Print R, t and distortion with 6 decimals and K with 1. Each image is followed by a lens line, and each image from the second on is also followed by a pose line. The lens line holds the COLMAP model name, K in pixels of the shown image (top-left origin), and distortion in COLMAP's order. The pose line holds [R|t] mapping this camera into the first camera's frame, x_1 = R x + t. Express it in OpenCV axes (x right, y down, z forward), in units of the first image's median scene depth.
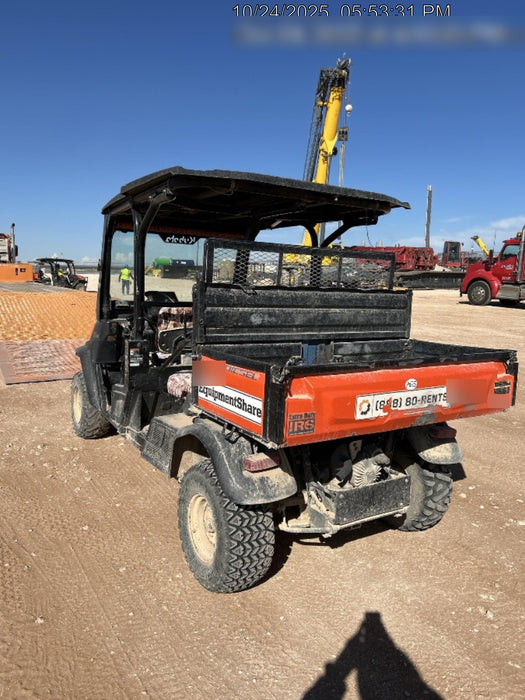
lens RADIAL K [[537.7, 0, 260.2], [0, 537.7, 352.0], [0, 0, 1]] dist [0.027393, -0.012026]
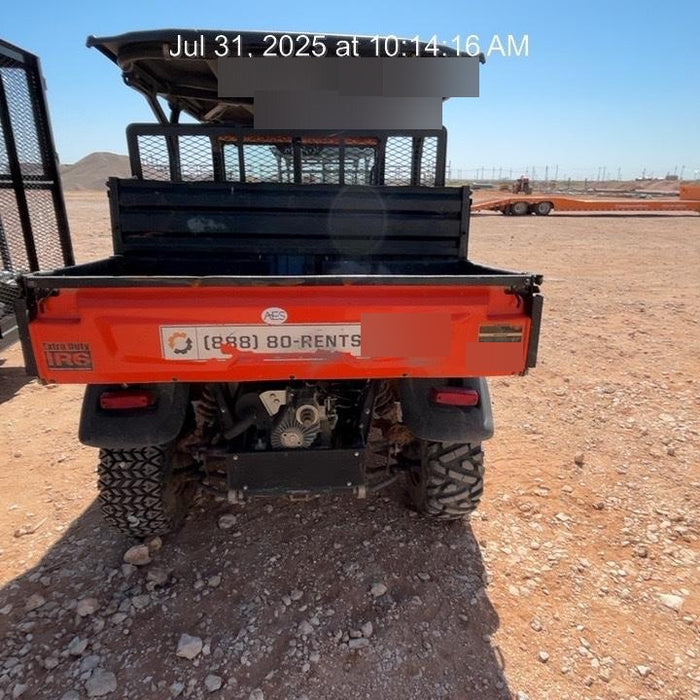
lens RADIAL K [[481.5, 0, 355.2], [0, 481.5, 352.0], [0, 0, 1]] dist [0.004901, 0.000811]
pose [[0.885727, 0.099300, -0.453461, 0.584731], [-0.036223, 0.988659, 0.145746, 0.013408], [0.462791, -0.112665, 0.879279, 0.485362]]
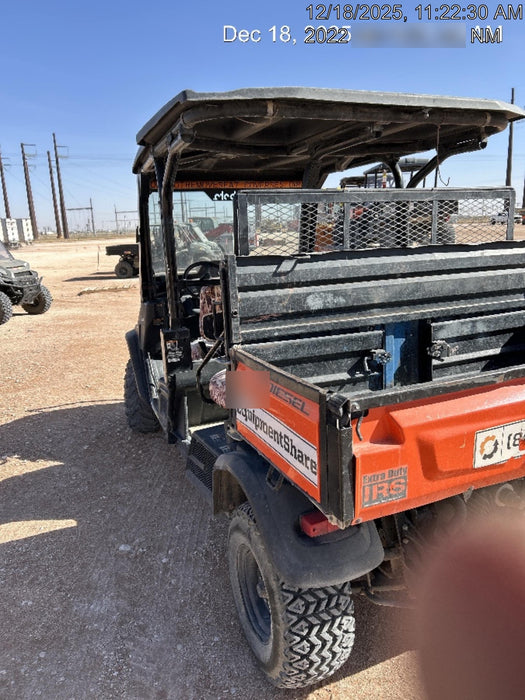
lens RADIAL K [[537.7, 0, 262.7], [0, 537.7, 342.0], [0, 0, 1]] dist [0.027393, -0.012026]
pose [[0.984917, -0.050016, -0.165641, 0.041738], [0.061614, 0.995940, 0.065635, -0.063468], [0.161686, -0.074851, 0.984000, 0.313921]]
